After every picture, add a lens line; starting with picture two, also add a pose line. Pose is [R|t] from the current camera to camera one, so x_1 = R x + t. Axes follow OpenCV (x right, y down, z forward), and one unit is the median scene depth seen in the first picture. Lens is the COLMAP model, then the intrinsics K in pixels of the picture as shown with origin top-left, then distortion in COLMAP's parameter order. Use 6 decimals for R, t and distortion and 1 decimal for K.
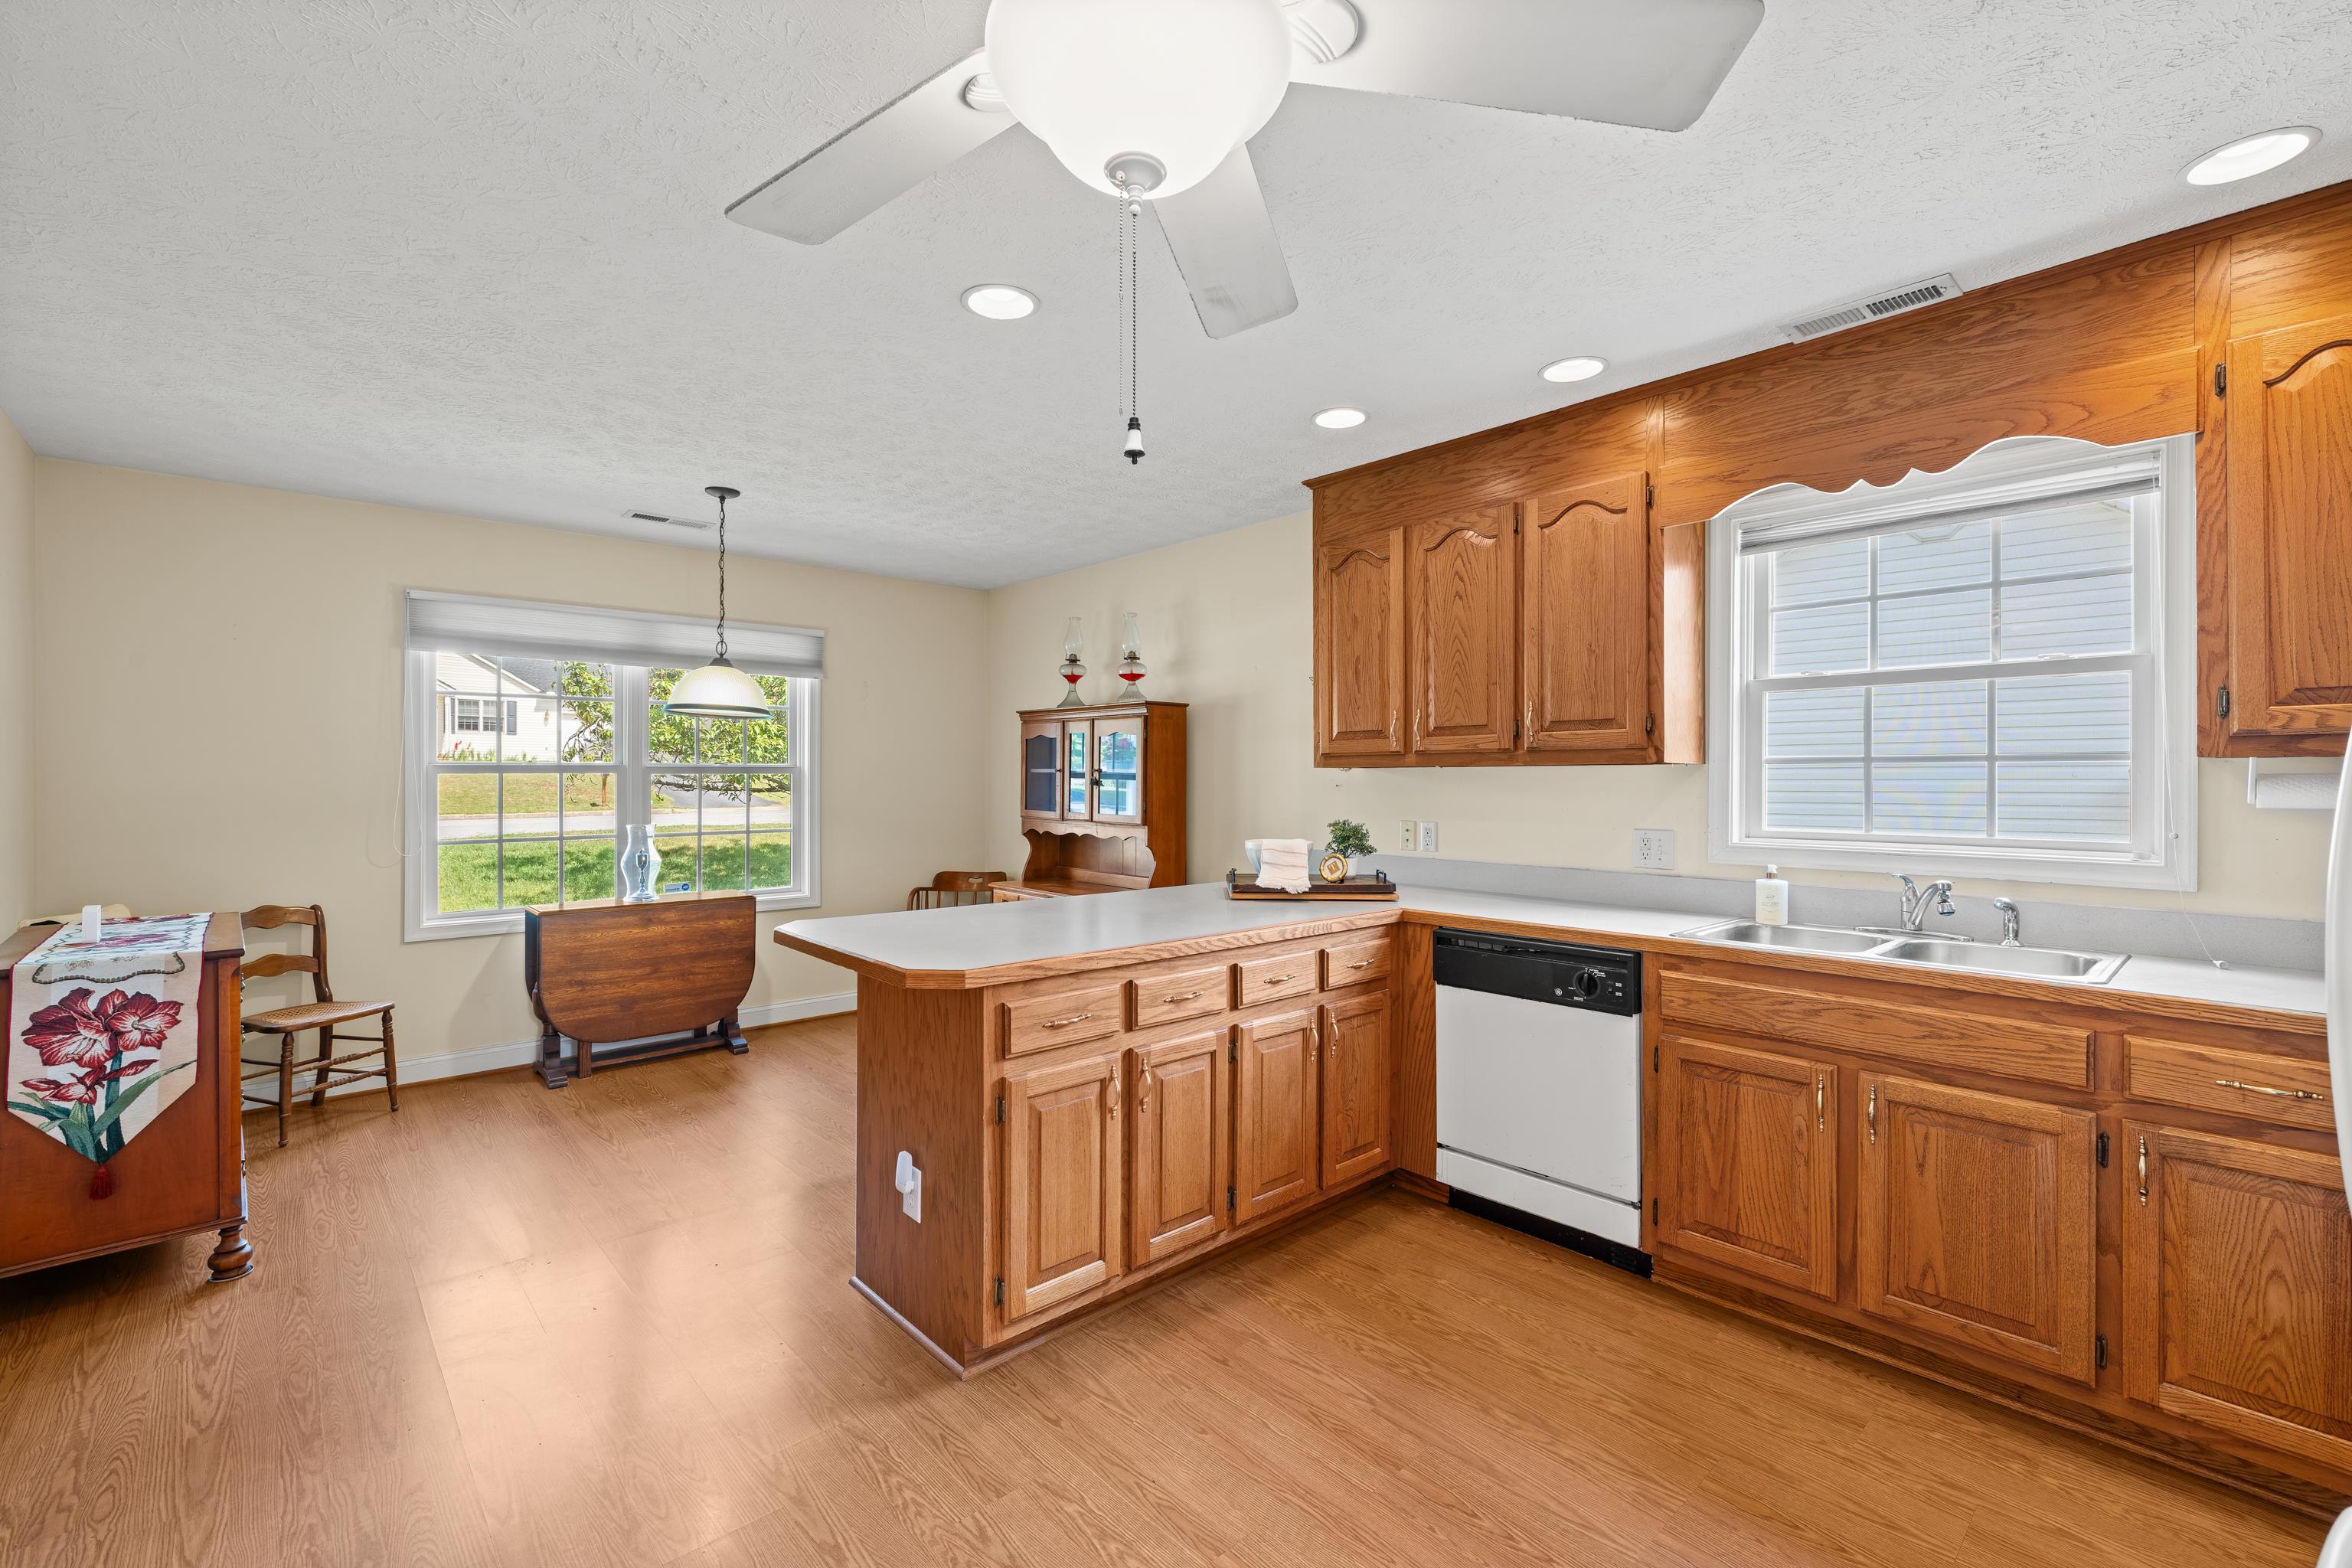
lens RADIAL K [[992.4, 0, 1187.3], [0, 992.4, 779.5], [0, 0, 1]] dist [-0.002281, 0.000751]
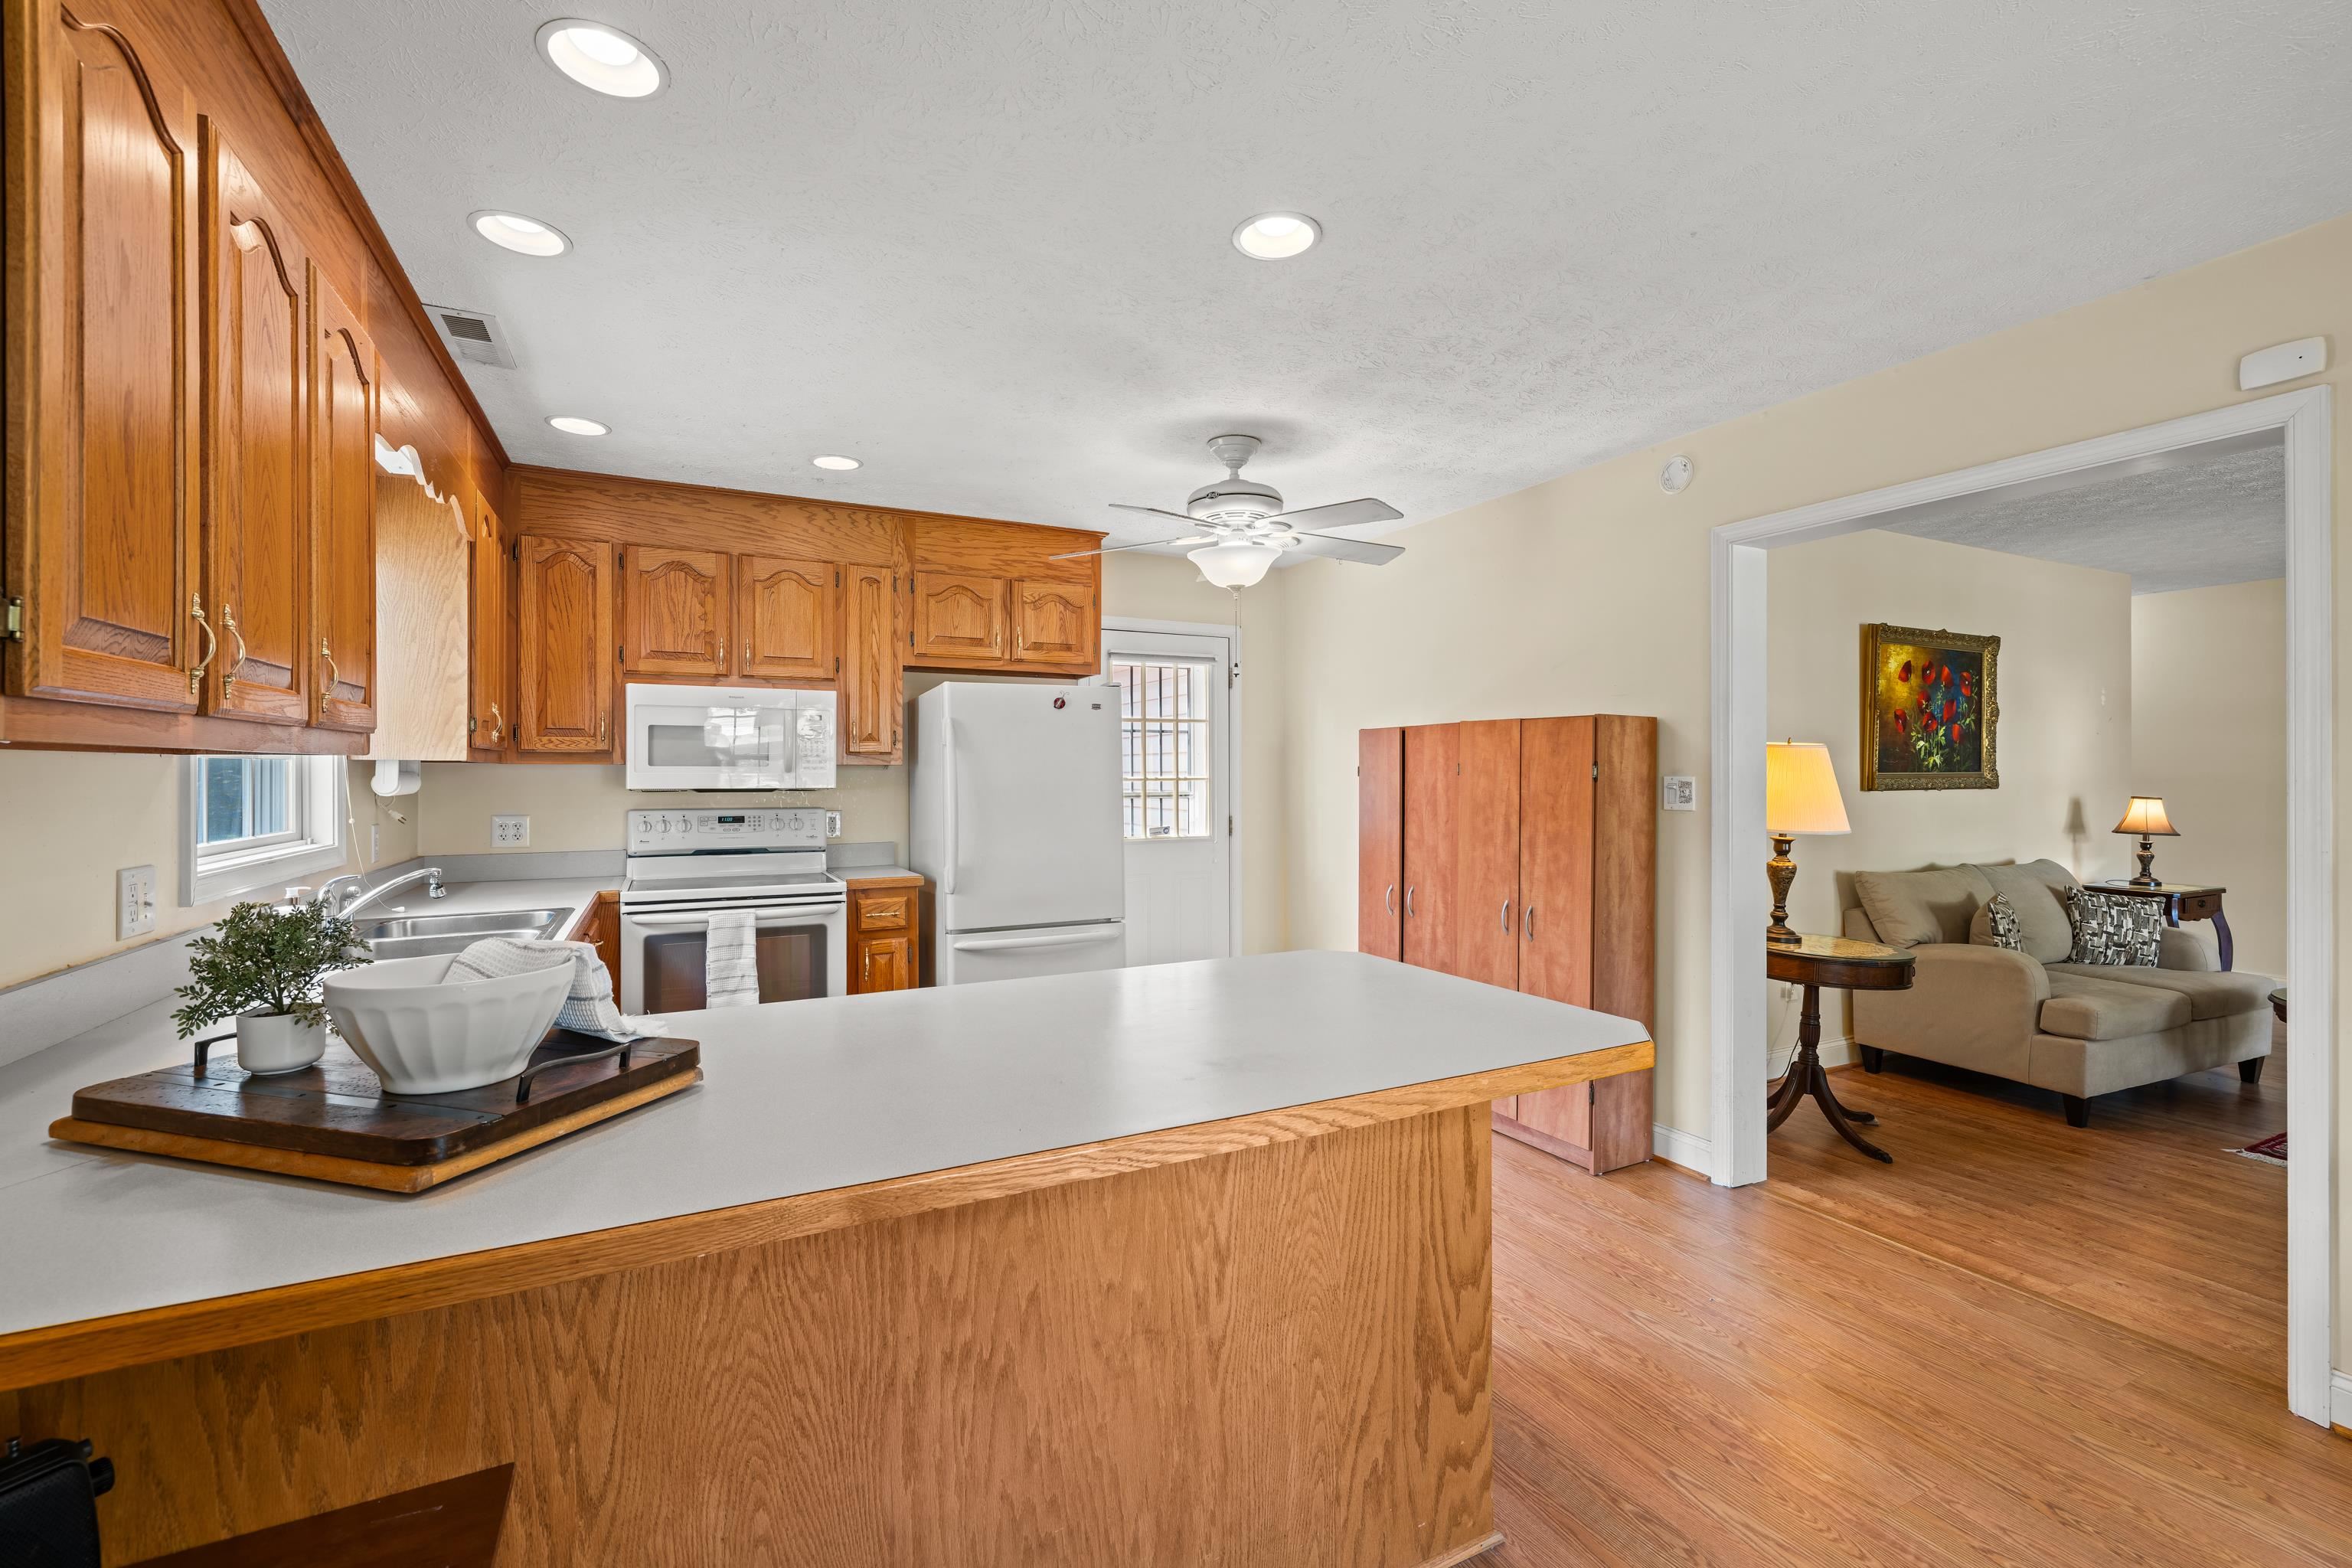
lens RADIAL K [[992.4, 0, 1176.7], [0, 992.4, 772.2], [0, 0, 1]] dist [-0.002281, 0.000751]
pose [[-0.957760, -0.002604, 0.287557, -0.292698], [-0.002693, 0.999996, 0.000086, -0.006253], [-0.287556, -0.000692, -0.957764, 1.484702]]
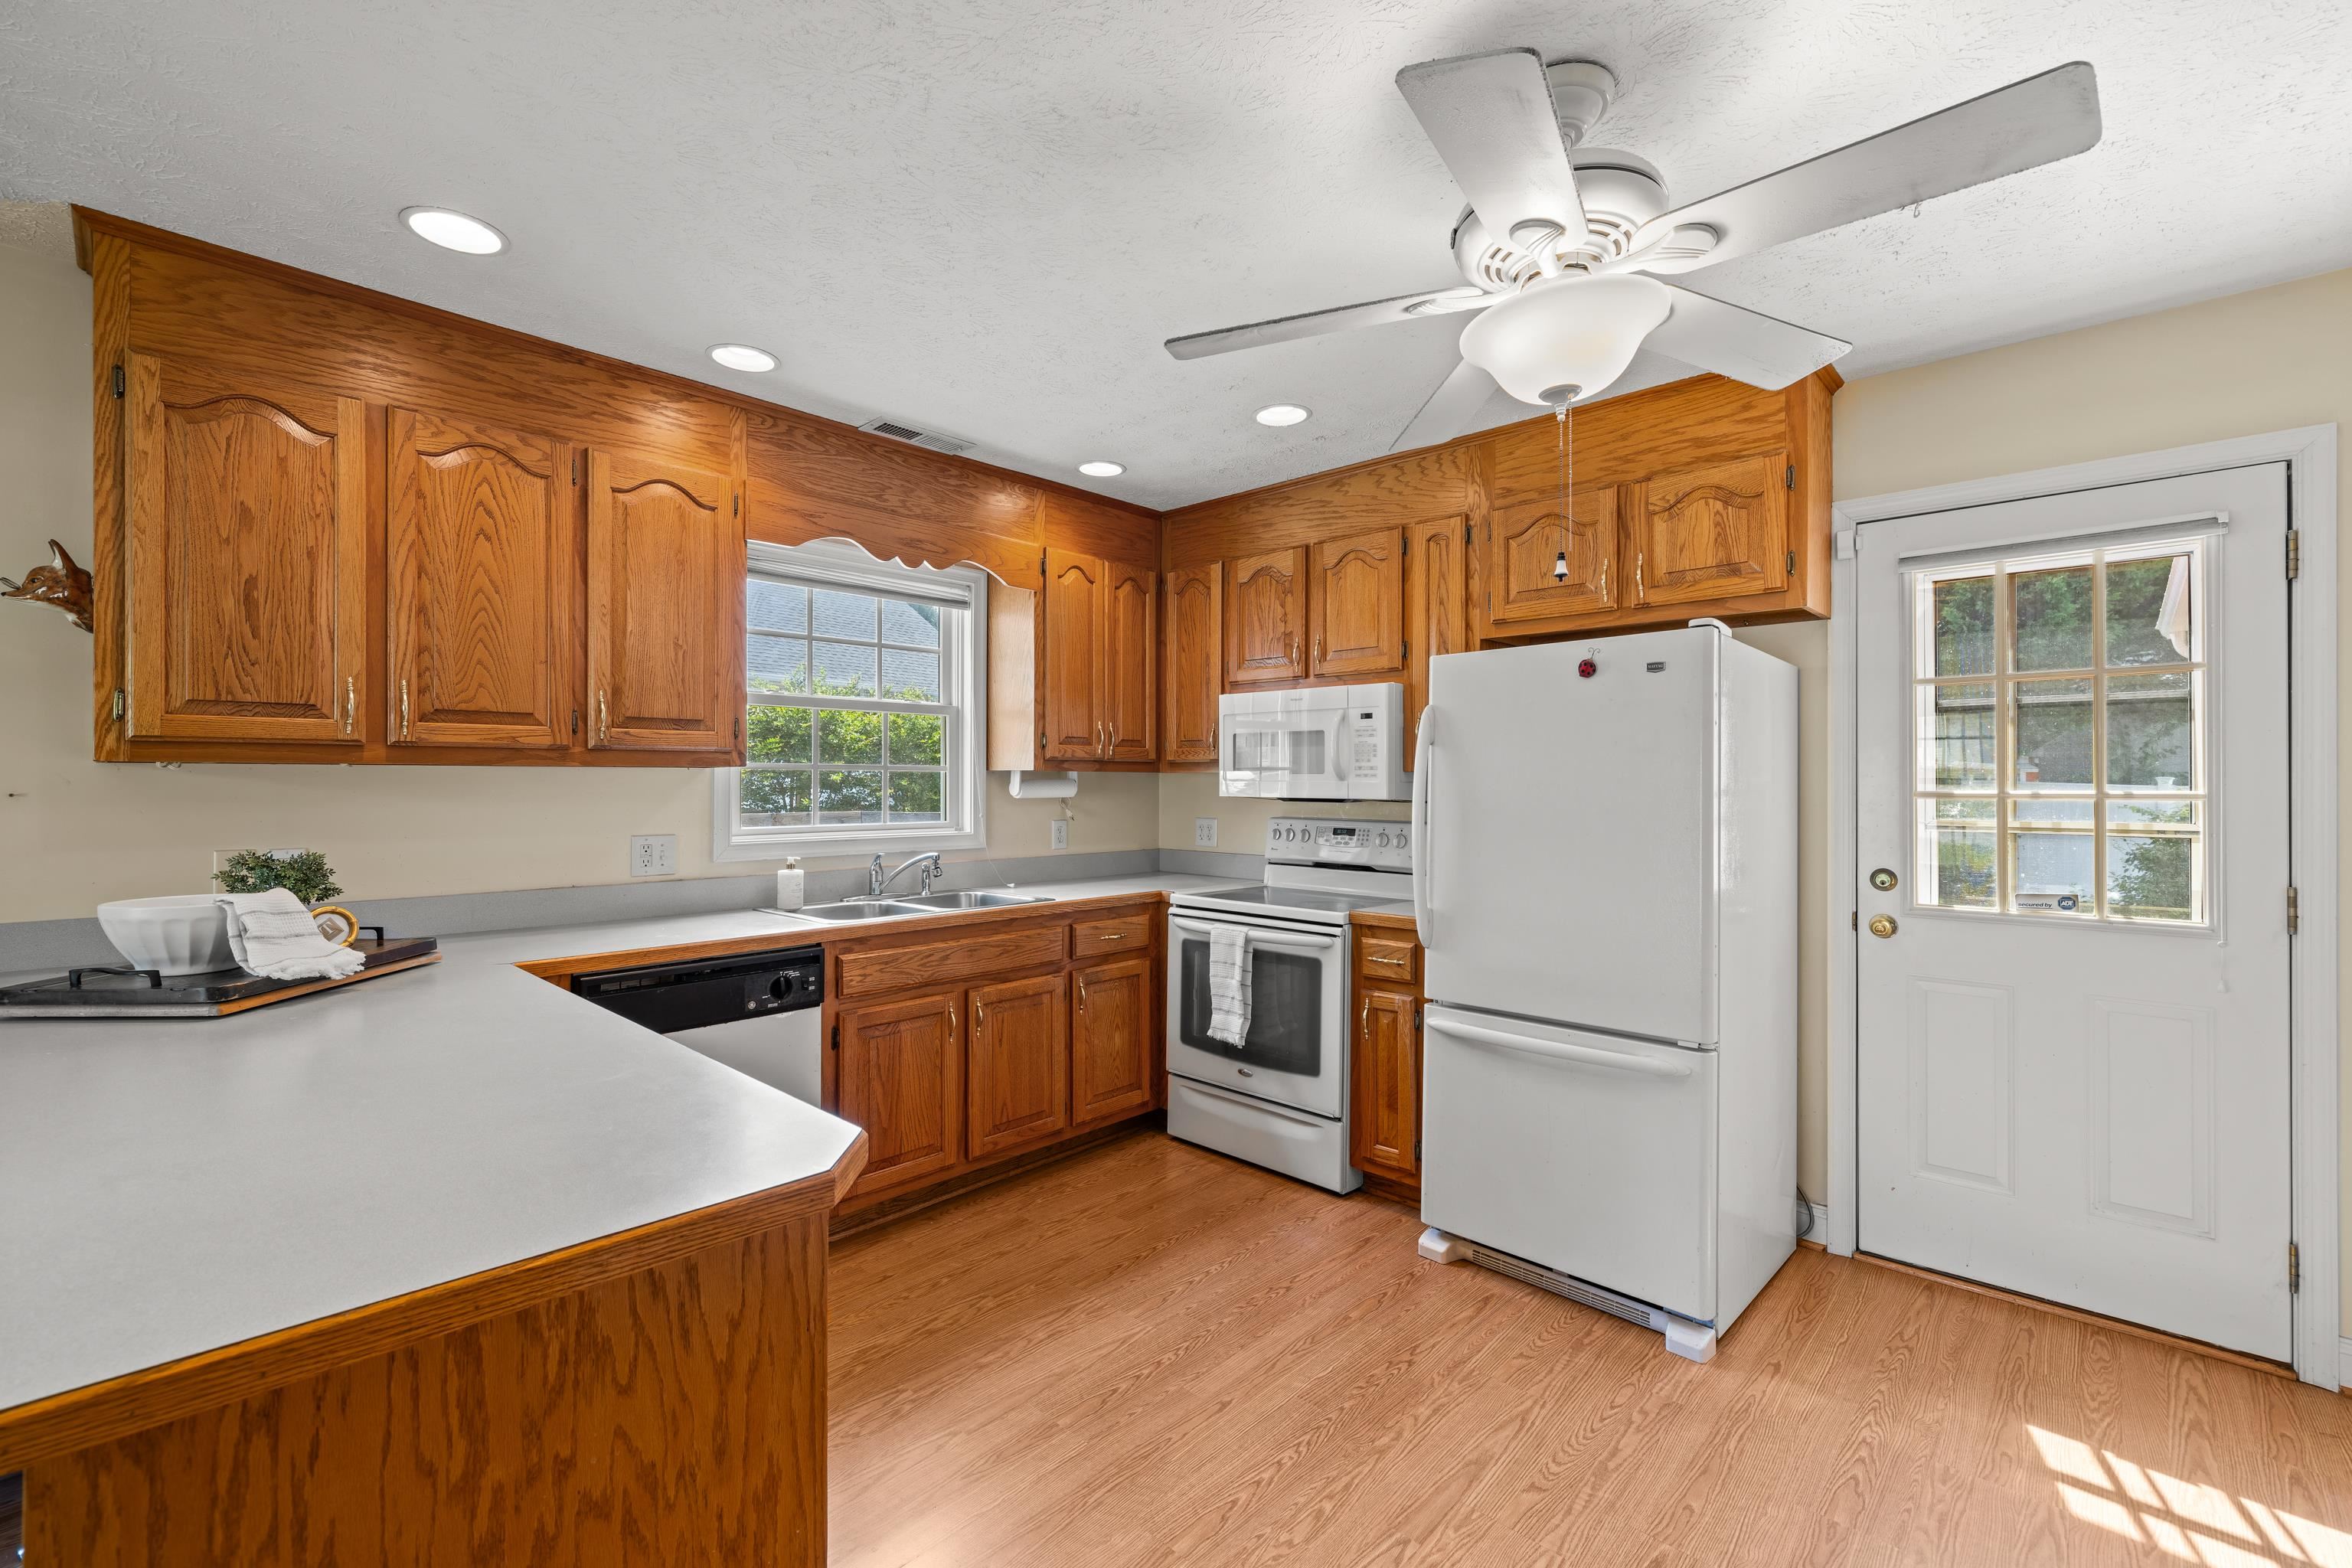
lens RADIAL K [[992.4, 0, 1178.0], [0, 992.4, 773.6], [0, 0, 1]] dist [-0.002281, 0.000751]
pose [[-0.069096, 0.004608, 0.997599, -0.566697], [-0.003026, 0.999984, -0.004828, -0.006053], [-0.997605, -0.003353, -0.069081, 0.608651]]
